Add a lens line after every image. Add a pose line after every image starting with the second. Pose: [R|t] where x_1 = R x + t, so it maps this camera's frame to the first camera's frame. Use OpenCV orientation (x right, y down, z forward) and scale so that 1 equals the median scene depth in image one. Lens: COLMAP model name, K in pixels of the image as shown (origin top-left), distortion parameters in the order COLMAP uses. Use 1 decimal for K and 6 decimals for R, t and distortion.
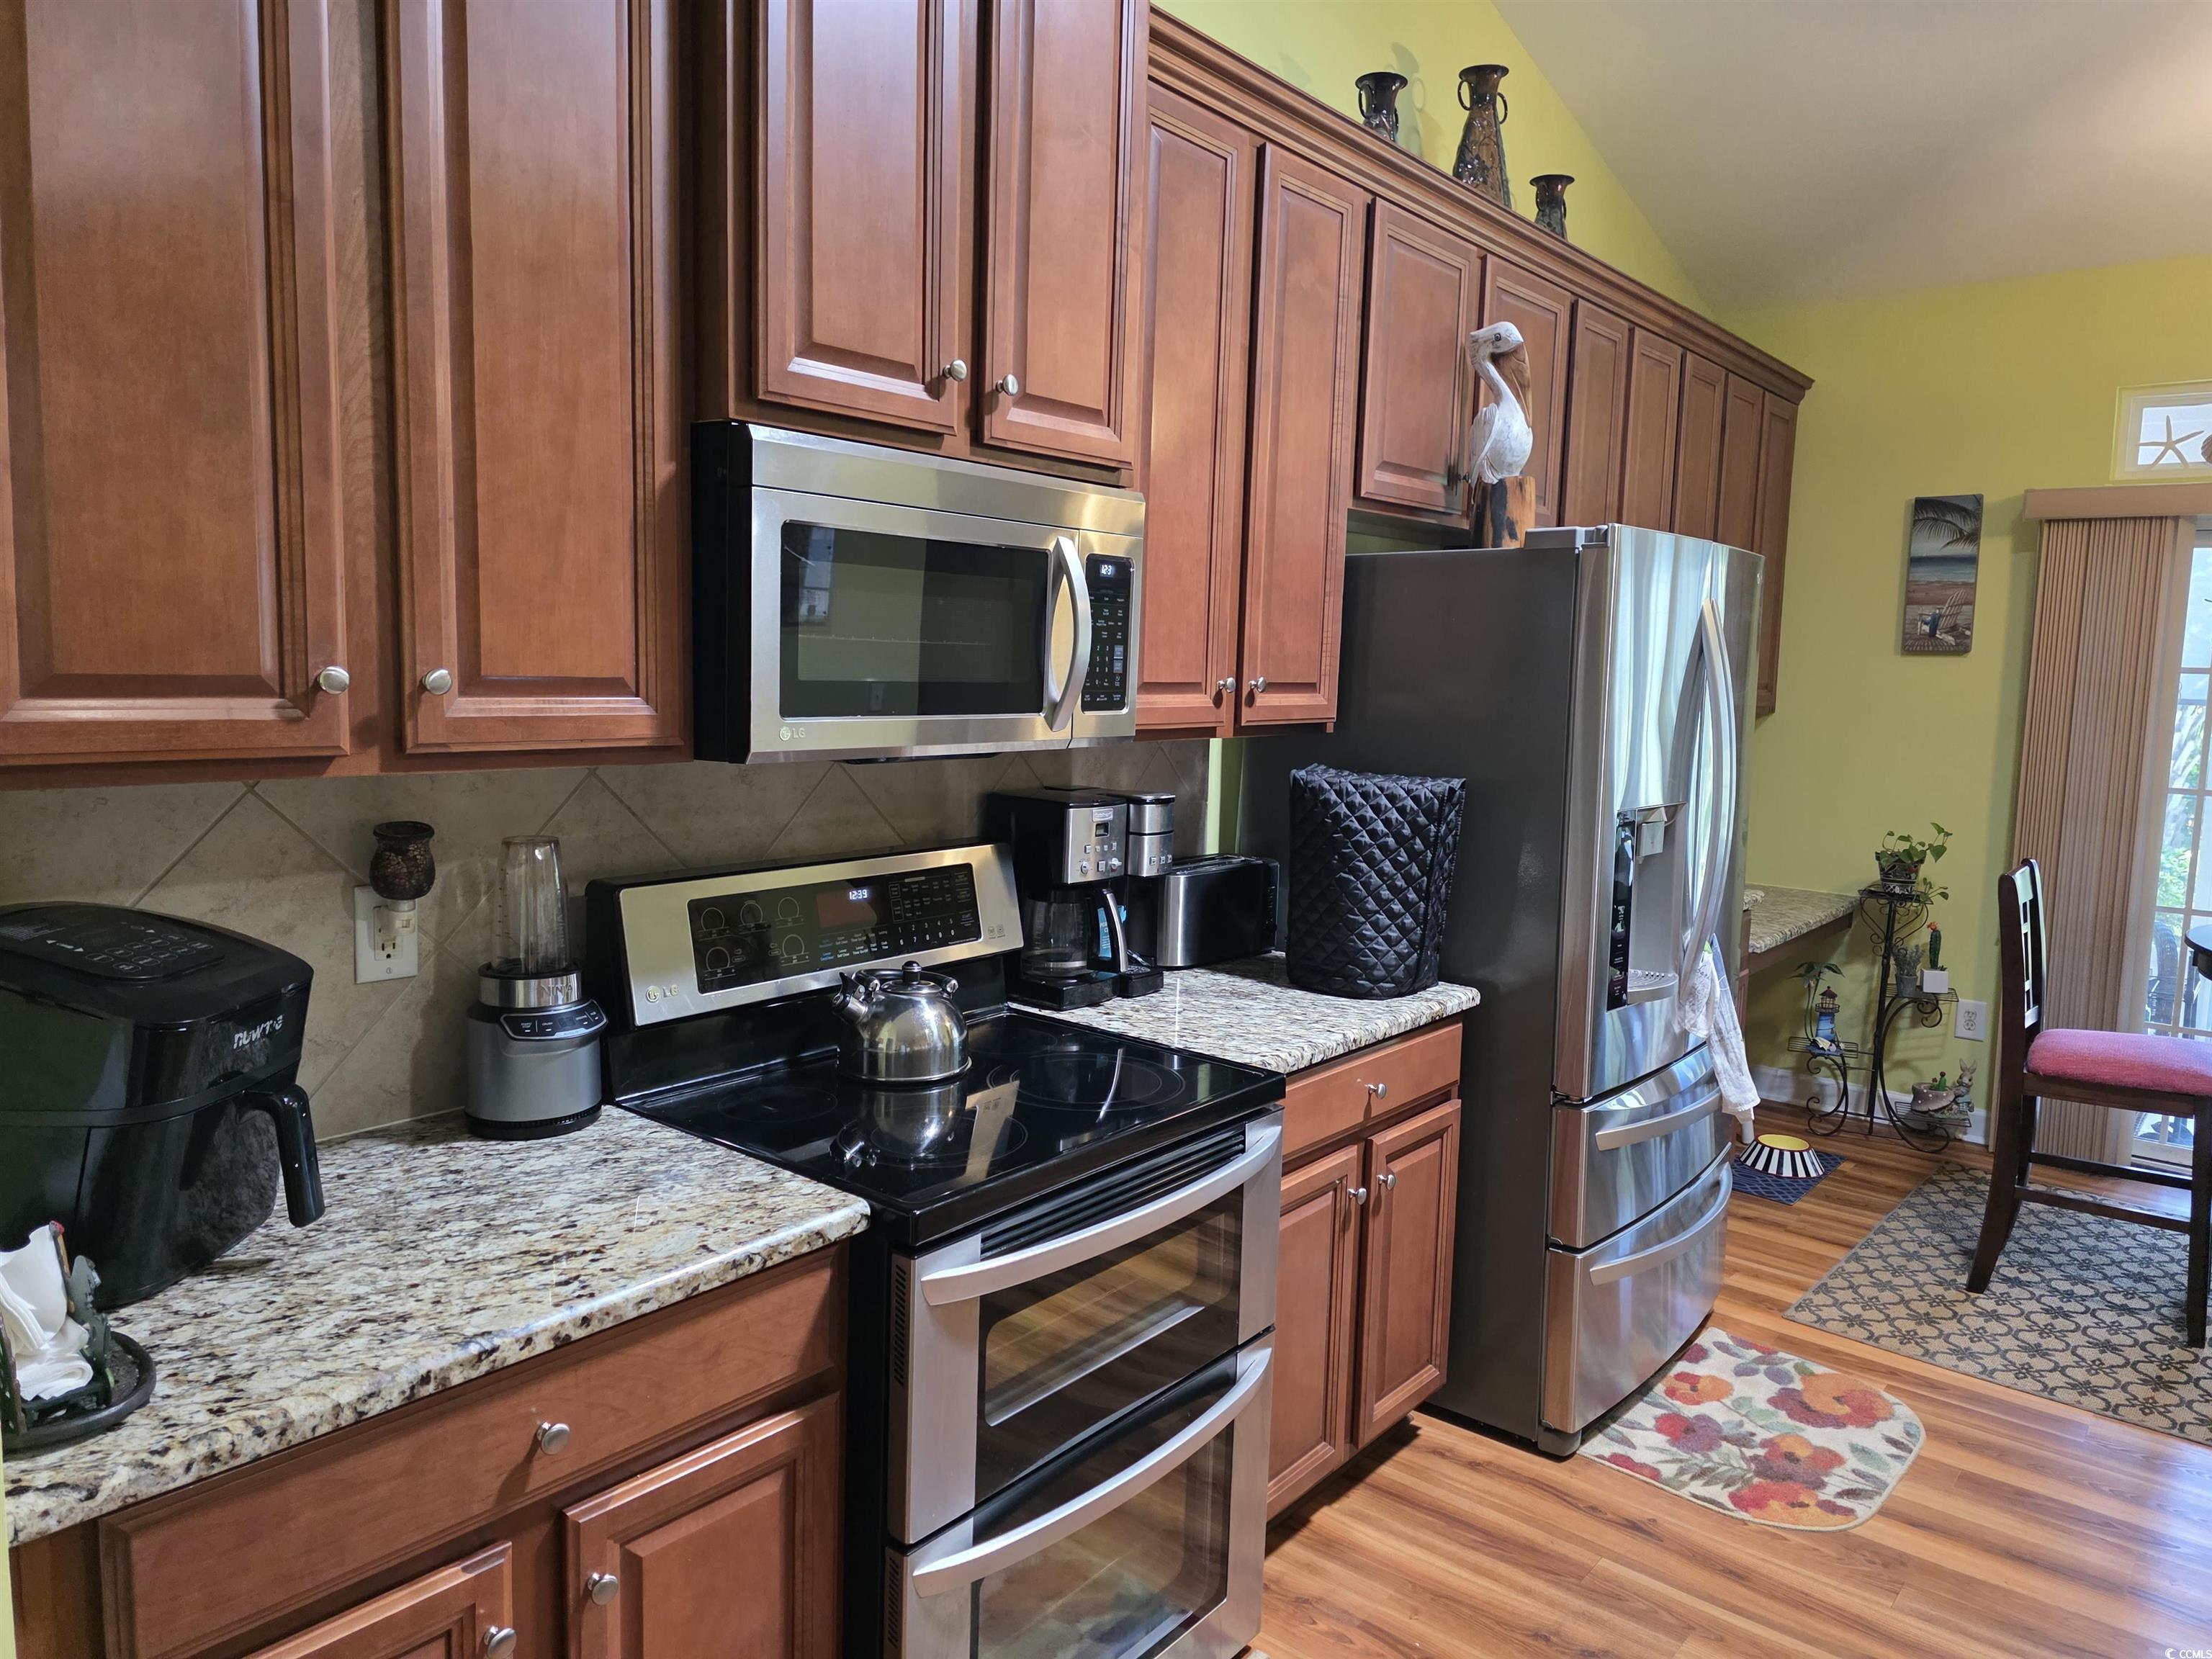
lens RADIAL K [[1492.1, 0, 1120.9], [0, 1492.1, 817.4], [0, 0, 1]] dist [0.052044, -0.046721]
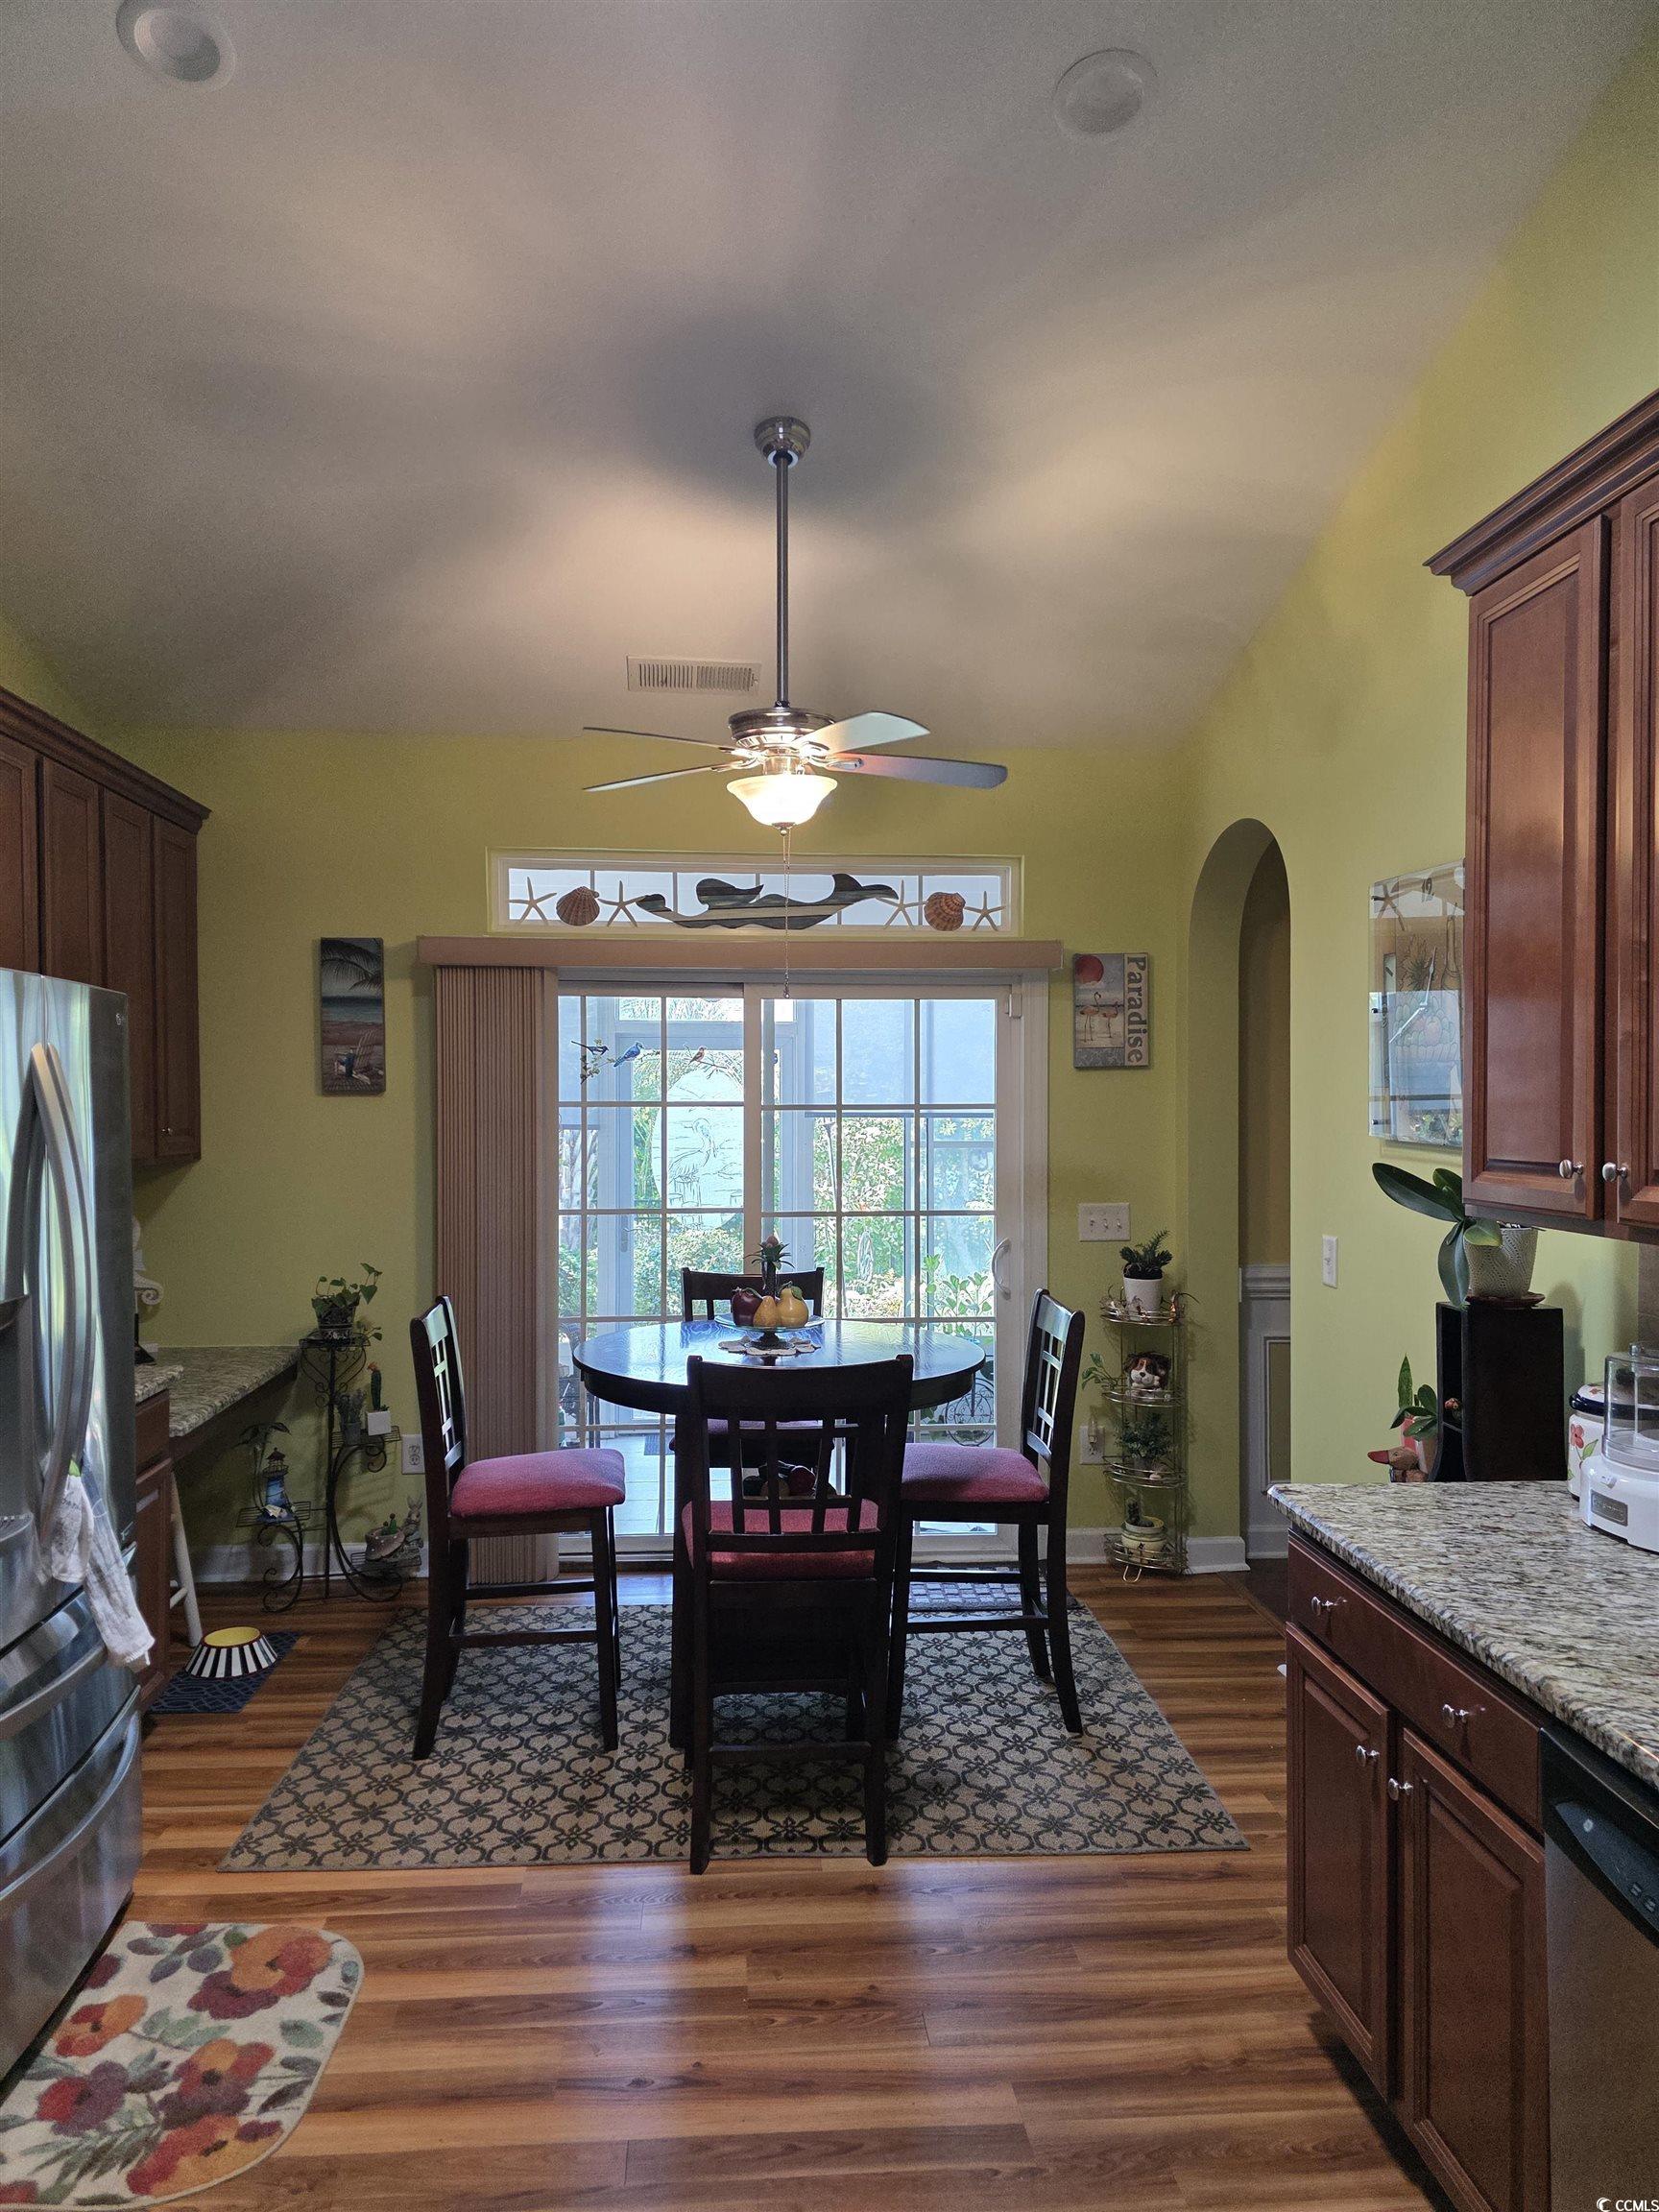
lens RADIAL K [[1492.1, 0, 829.5], [0, 1492.1, 1106.0], [0, 0, 1]] dist [0.052044, -0.046721]
pose [[0.719056, -0.028995, 0.694348, 0.099055], [0.093862, 0.994026, -0.055693, -0.019764], [-0.688585, 0.105220, 0.717482, 0.092379]]
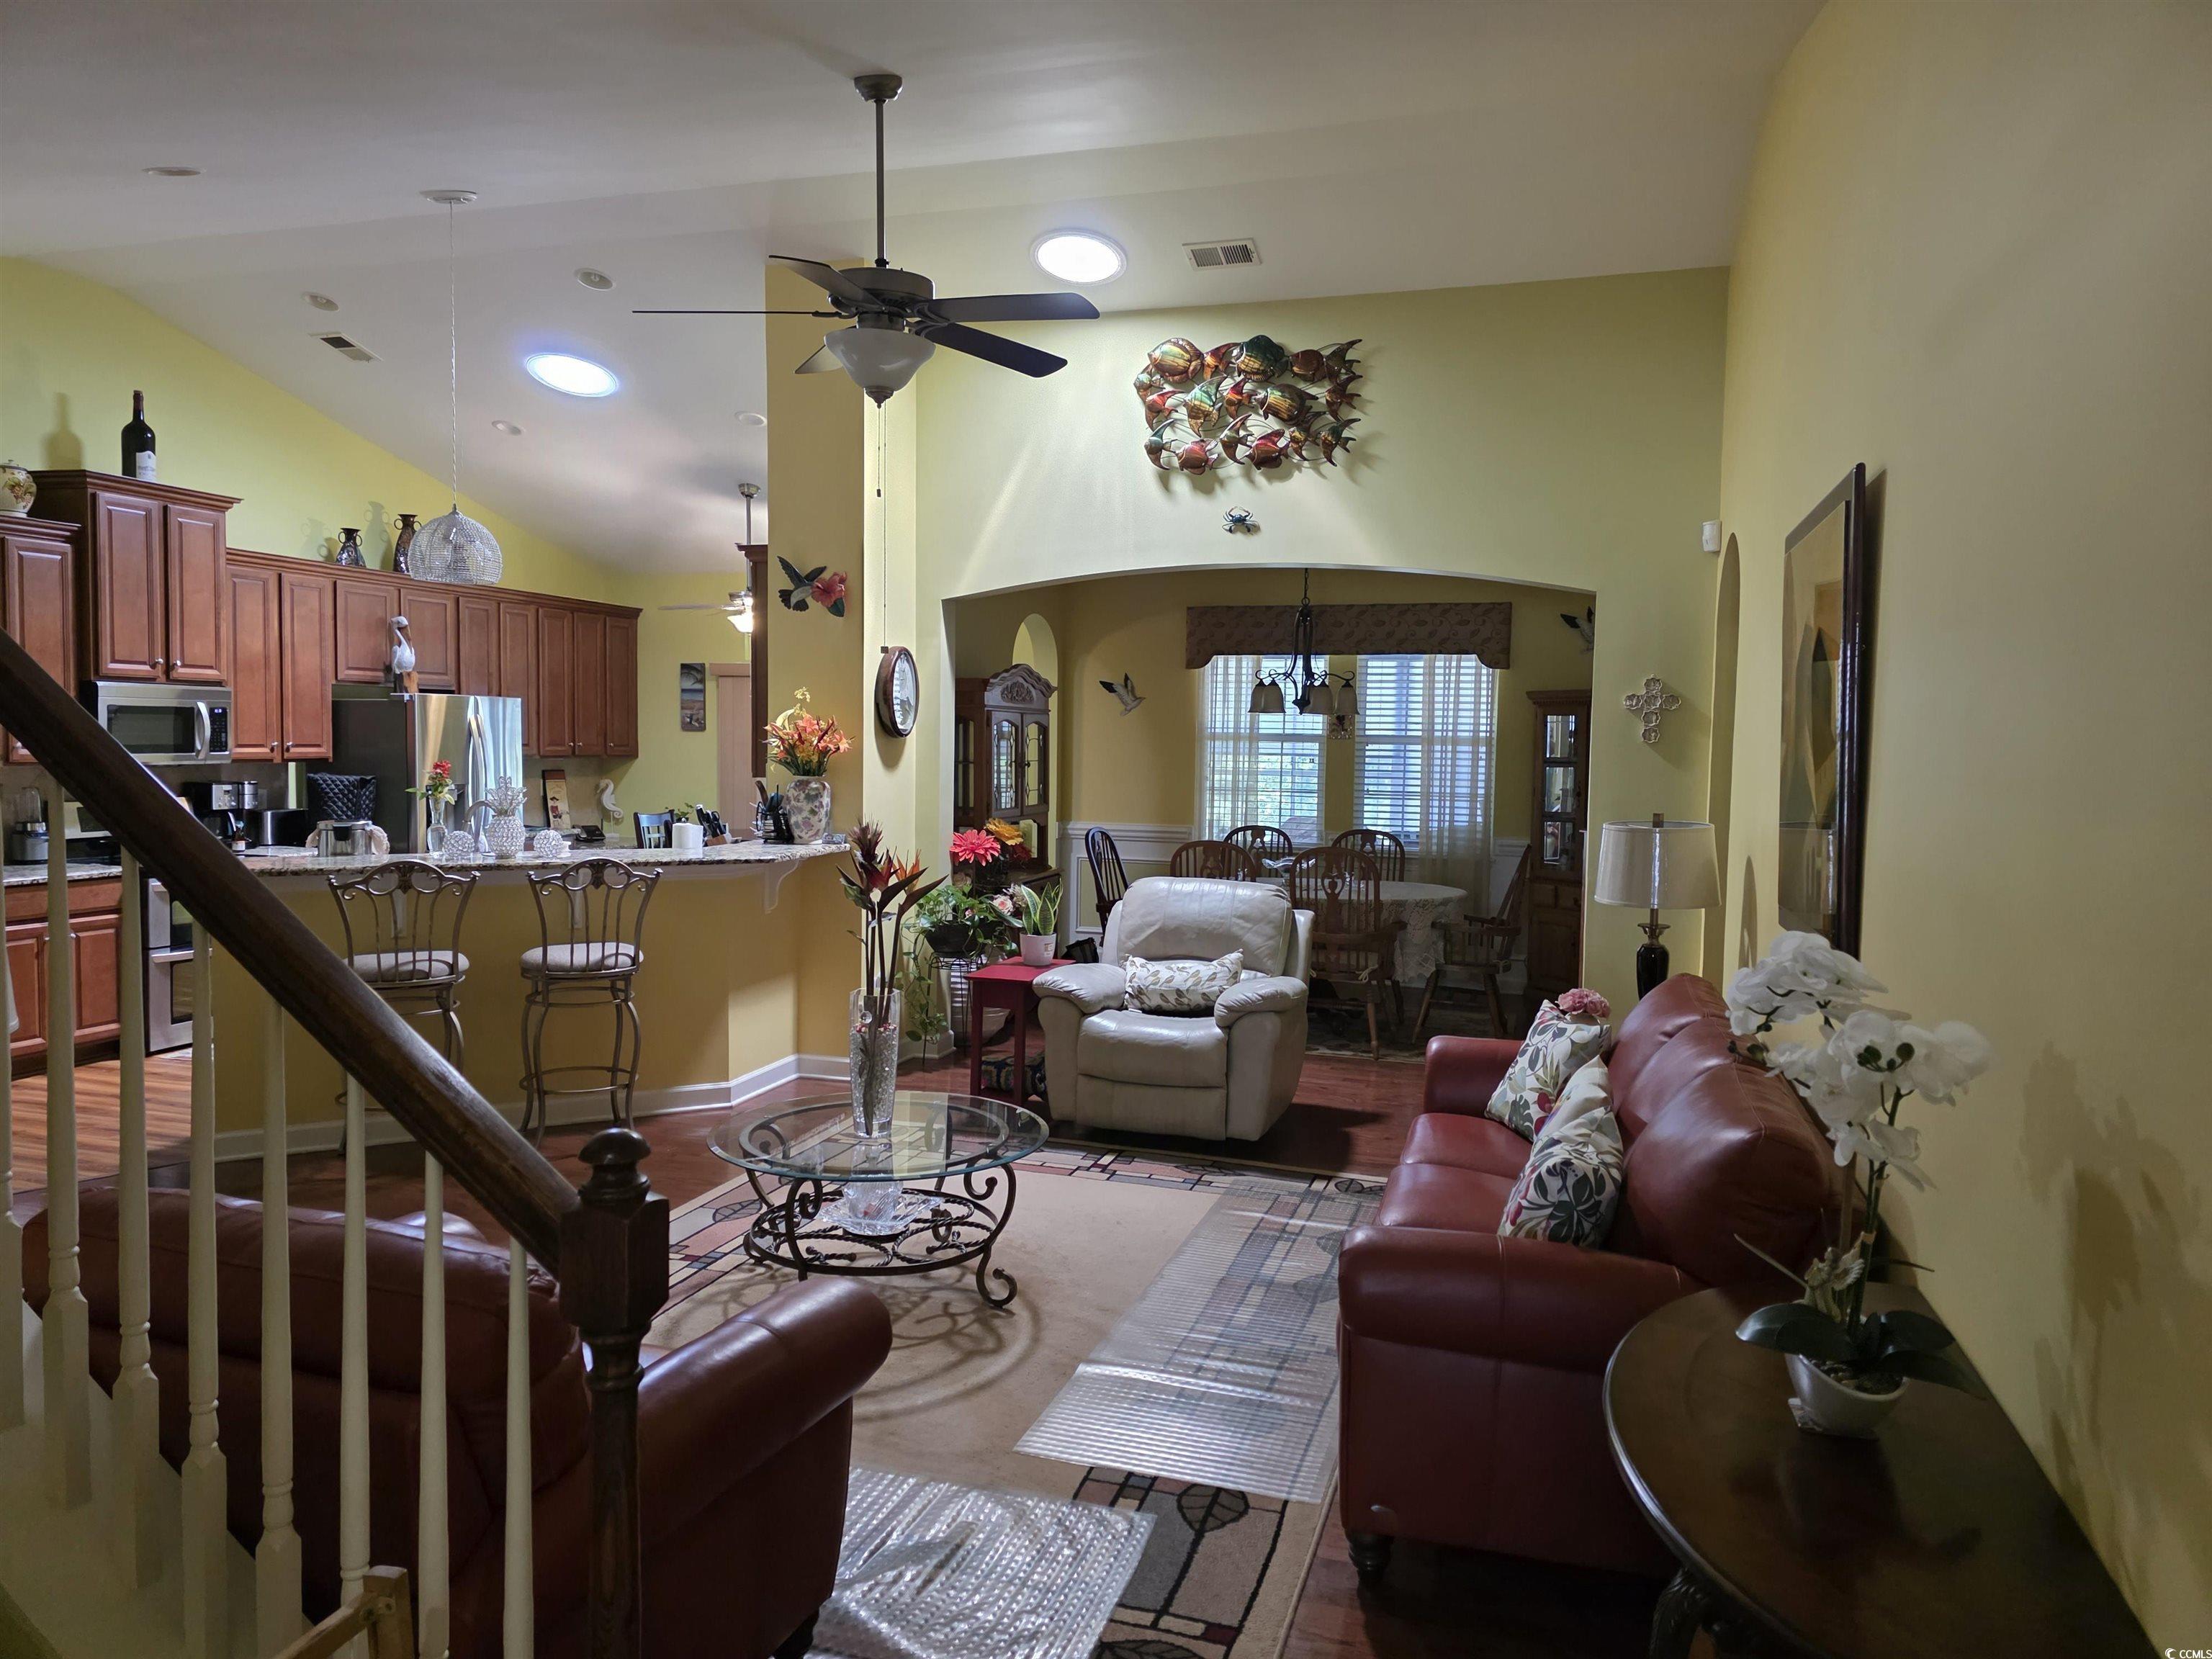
lens RADIAL K [[1501.2, 0, 1087.8], [0, 1501.2, 820.1], [0, 0, 1]] dist [0.094333, -0.114281]
pose [[0.933873, -0.030396, 0.356312, 0.353473], [0.045779, 0.998345, -0.034818, 0.174615], [-0.354664, 0.048828, 0.933718, -1.748293]]
